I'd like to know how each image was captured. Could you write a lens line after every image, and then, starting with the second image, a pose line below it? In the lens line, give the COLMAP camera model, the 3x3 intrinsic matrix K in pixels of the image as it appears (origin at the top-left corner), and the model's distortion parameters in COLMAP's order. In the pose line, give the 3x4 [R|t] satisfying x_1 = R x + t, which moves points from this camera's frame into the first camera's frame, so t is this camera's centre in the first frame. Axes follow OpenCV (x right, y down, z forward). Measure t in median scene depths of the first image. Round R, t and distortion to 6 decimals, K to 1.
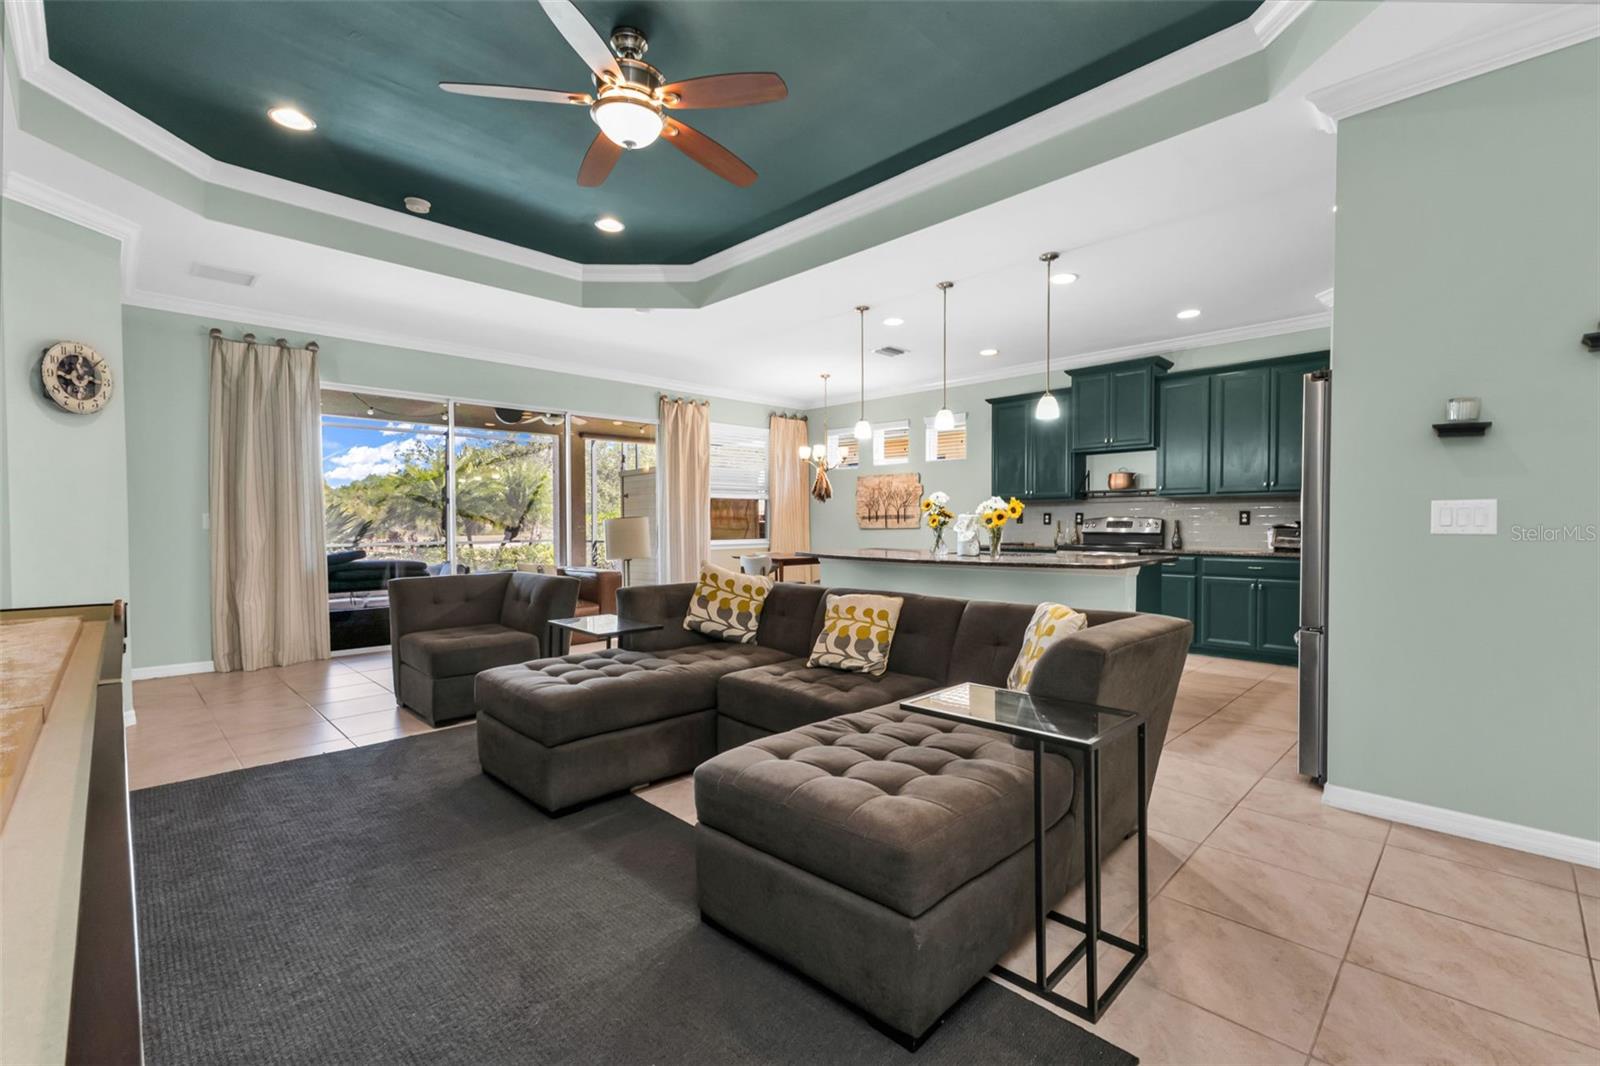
lens RADIAL K [[709.8, 0, 804.3], [0, 709.8, 529.9], [0, 0, 1]] dist [0.045794, 0.000180]
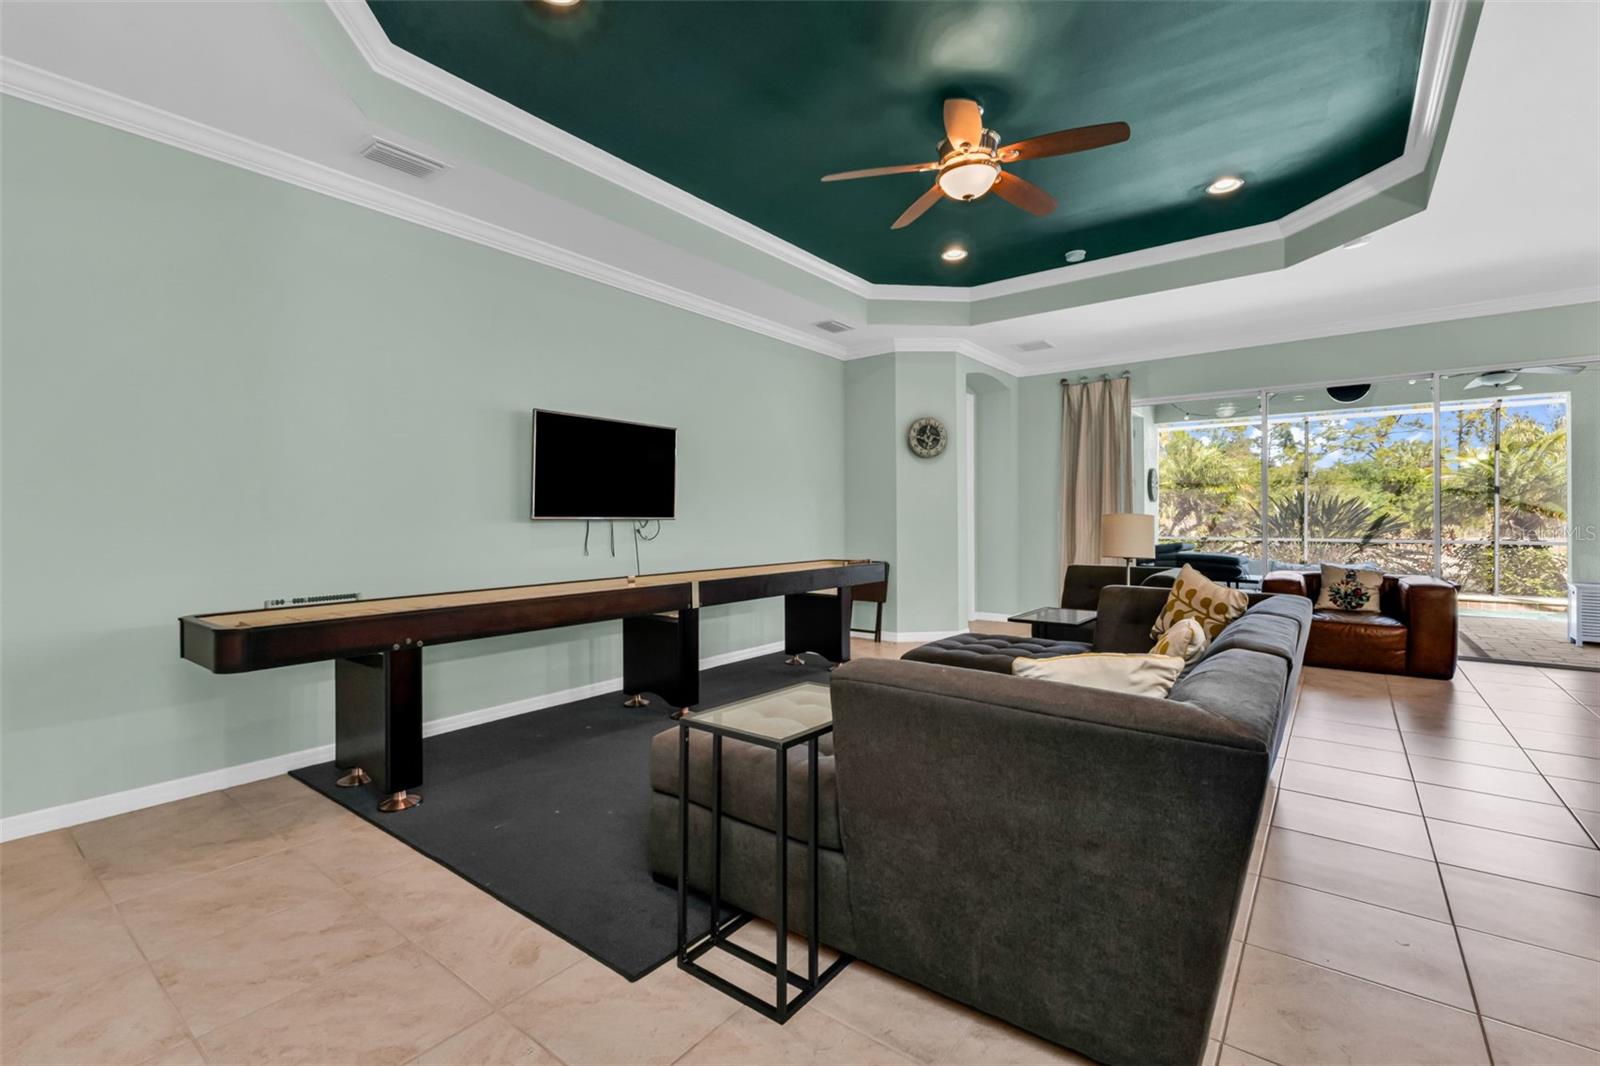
lens RADIAL K [[698.4, 0, 791.0], [0, 698.4, 517.5], [0, 0, 1]] dist [0.015185, 0.000559]
pose [[0.124862, 0.007574, -0.992145, 0.378915], [-0.011353, 0.999916, 0.006205, -0.009491], [0.992109, 0.010489, 0.124937, 0.260446]]
